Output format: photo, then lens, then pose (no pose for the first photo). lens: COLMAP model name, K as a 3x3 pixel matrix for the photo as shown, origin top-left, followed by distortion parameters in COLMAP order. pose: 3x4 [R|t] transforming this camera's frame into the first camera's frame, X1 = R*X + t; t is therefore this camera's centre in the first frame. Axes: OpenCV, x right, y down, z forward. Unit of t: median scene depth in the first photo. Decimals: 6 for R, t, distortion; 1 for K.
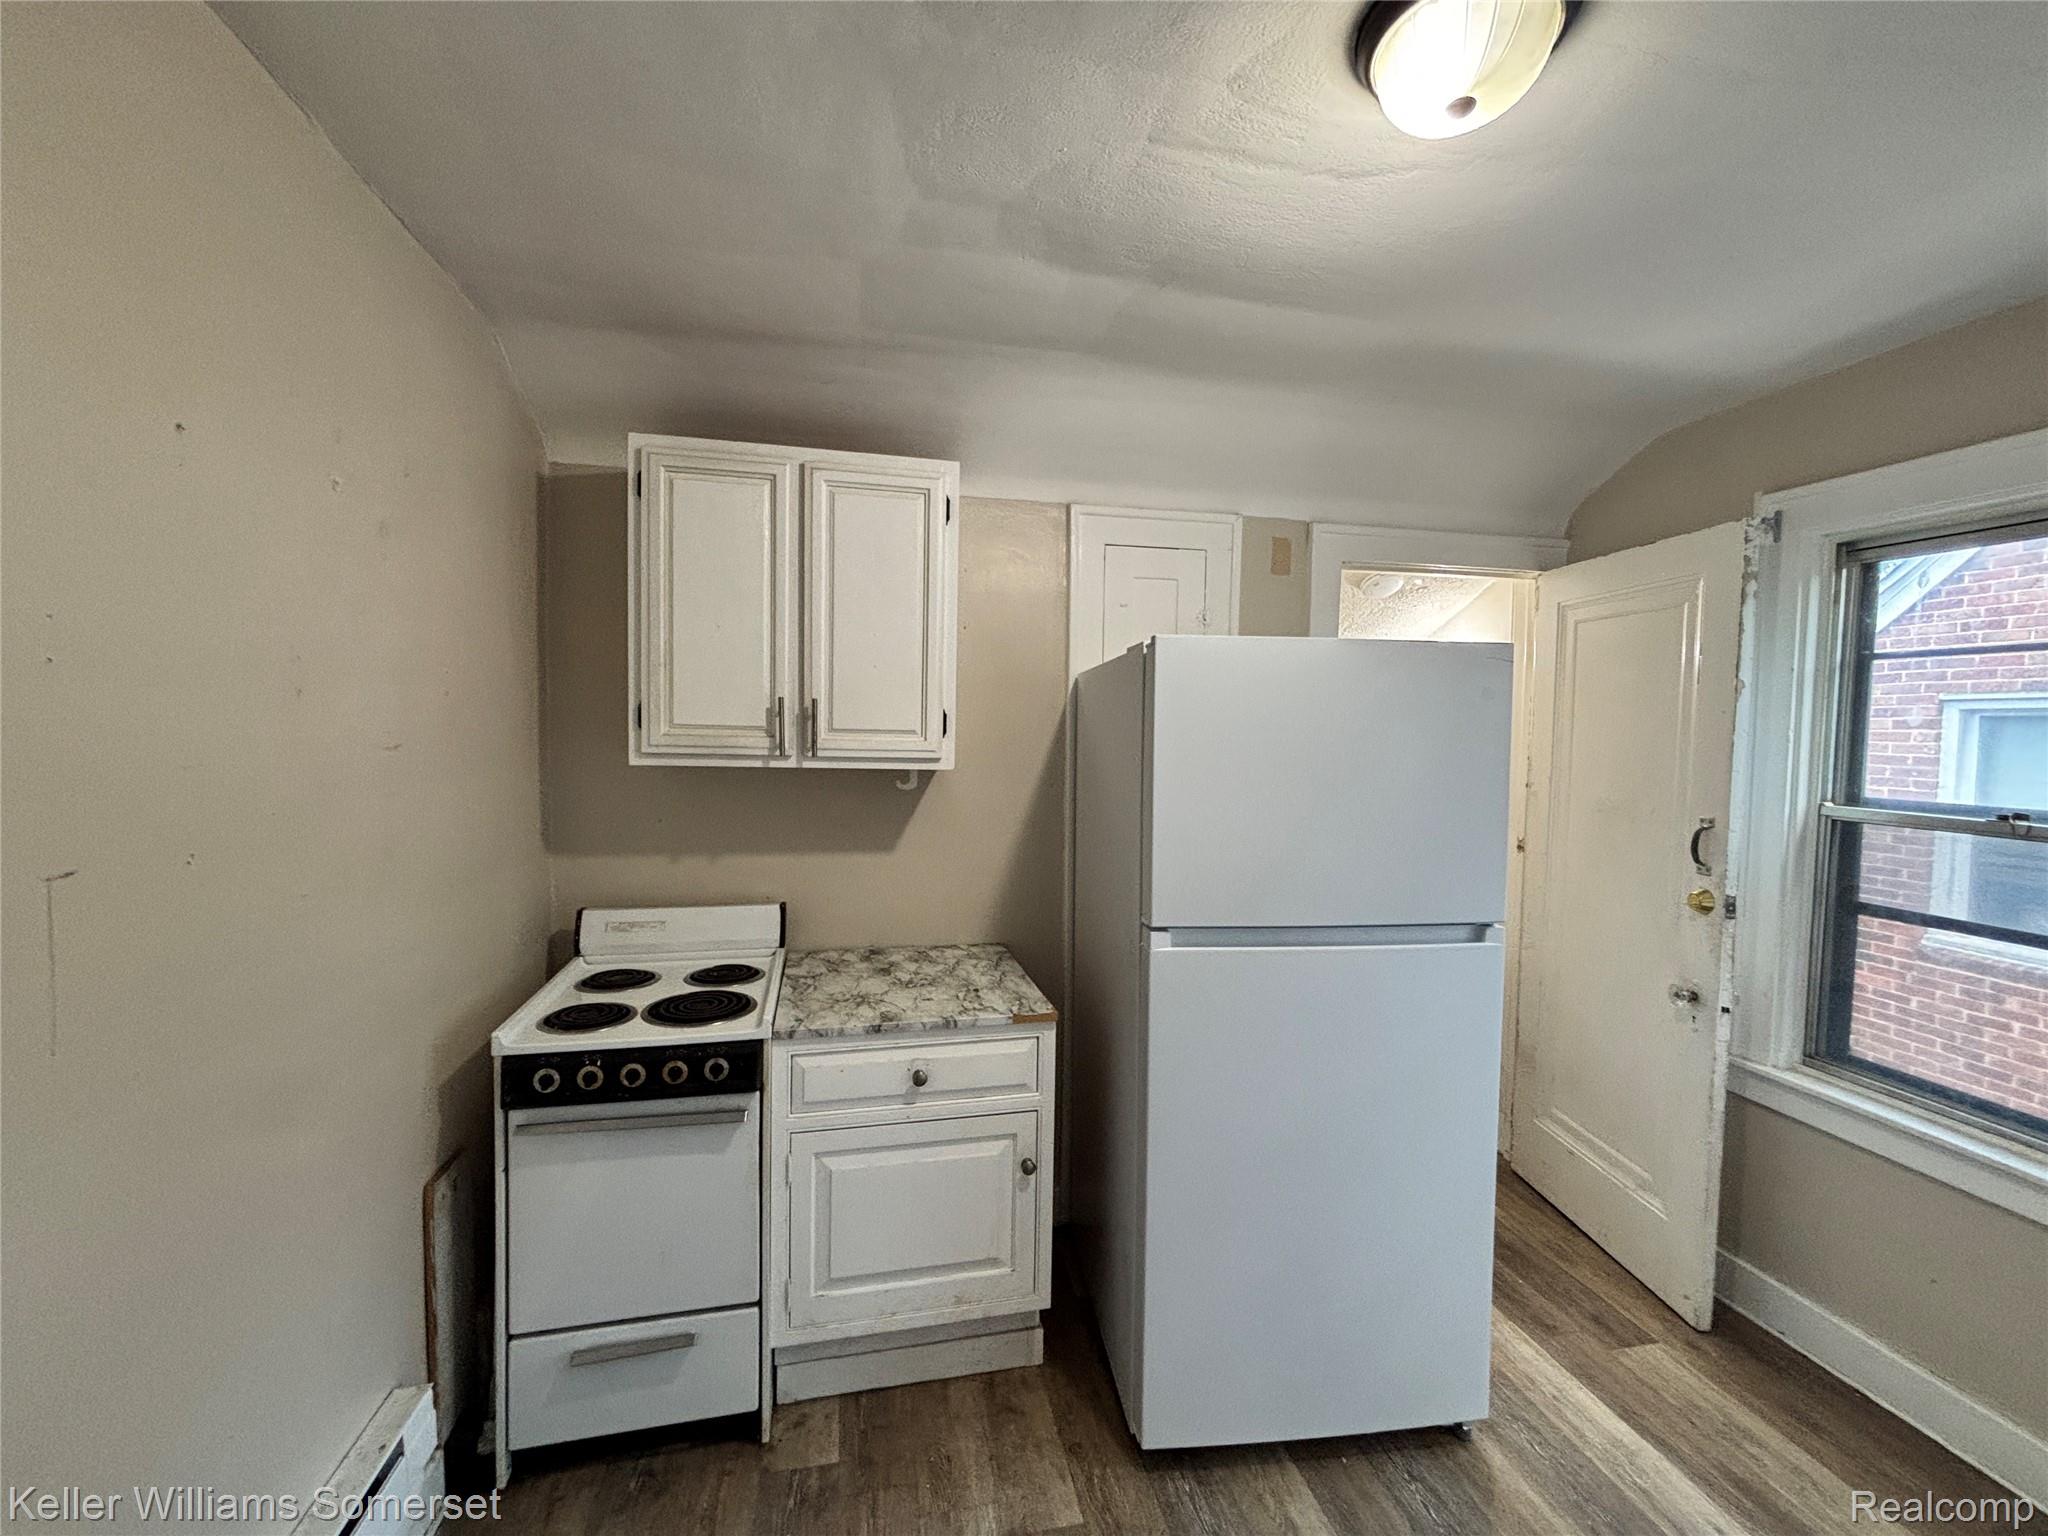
lens RADIAL K [[835.0, 0, 1024.0], [0, 835.0, 768.0], [0, 0, 1]] dist [0.017133, -0.006008]
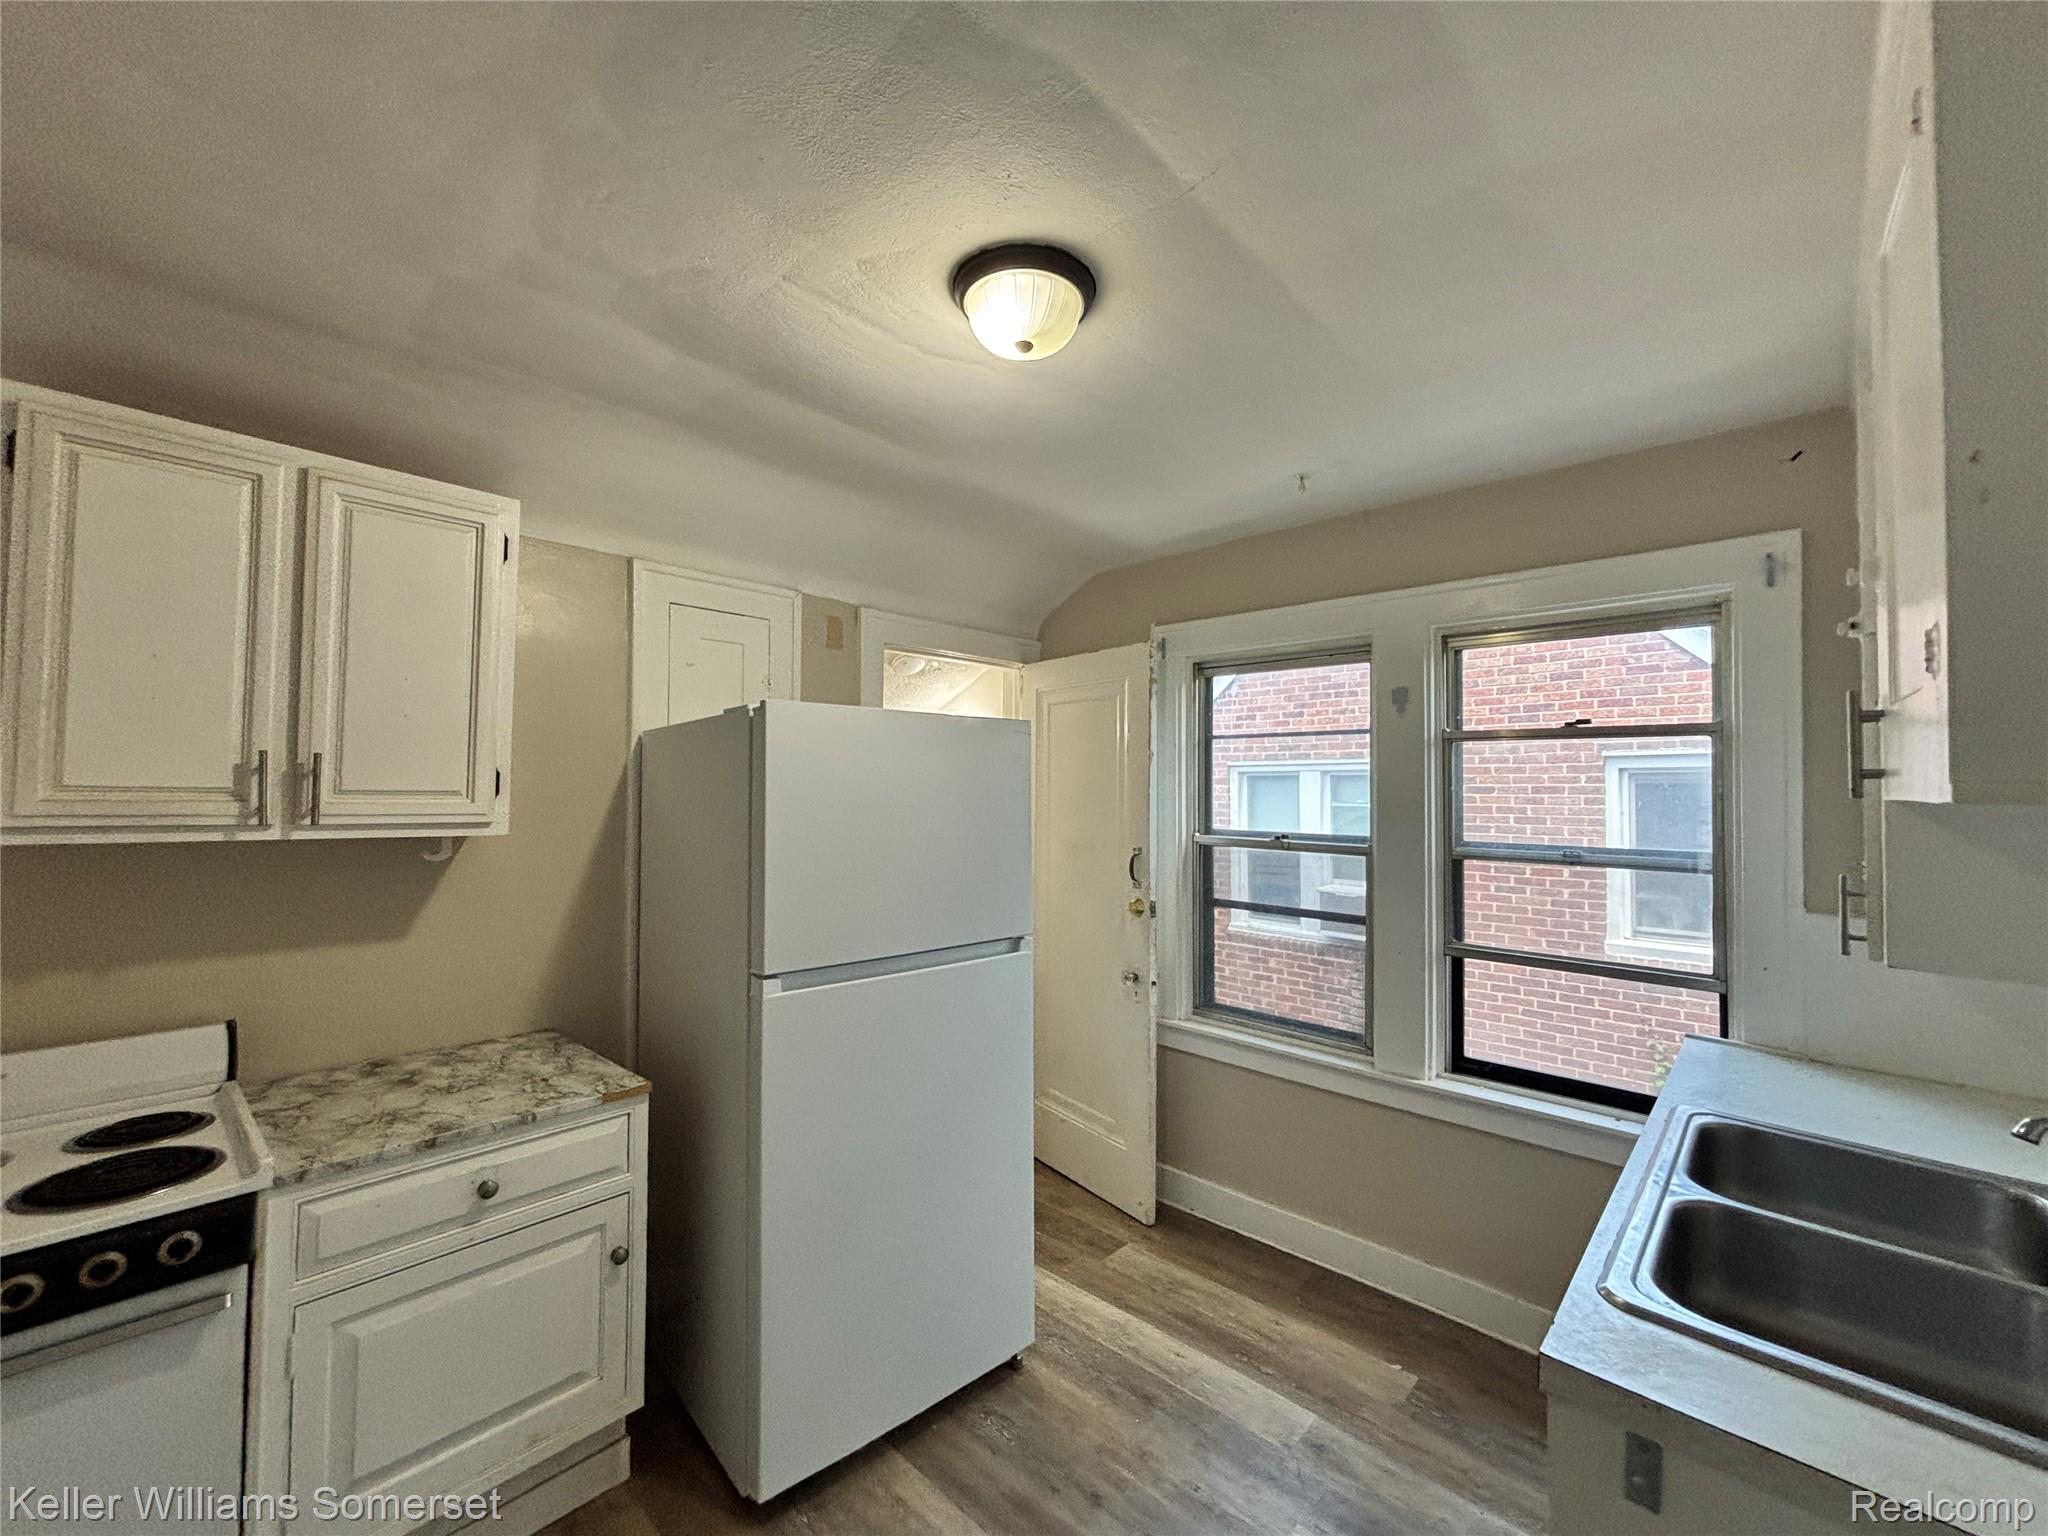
lens RADIAL K [[835.0, 0, 1024.0], [0, 835.0, 768.0], [0, 0, 1]] dist [0.017133, -0.006008]
pose [[0.825041, 0.005811, 0.565042, -0.143750], [0.035904, 0.997388, -0.062681, 0.007157], [-0.563930, 0.072002, 0.822677, -0.057644]]
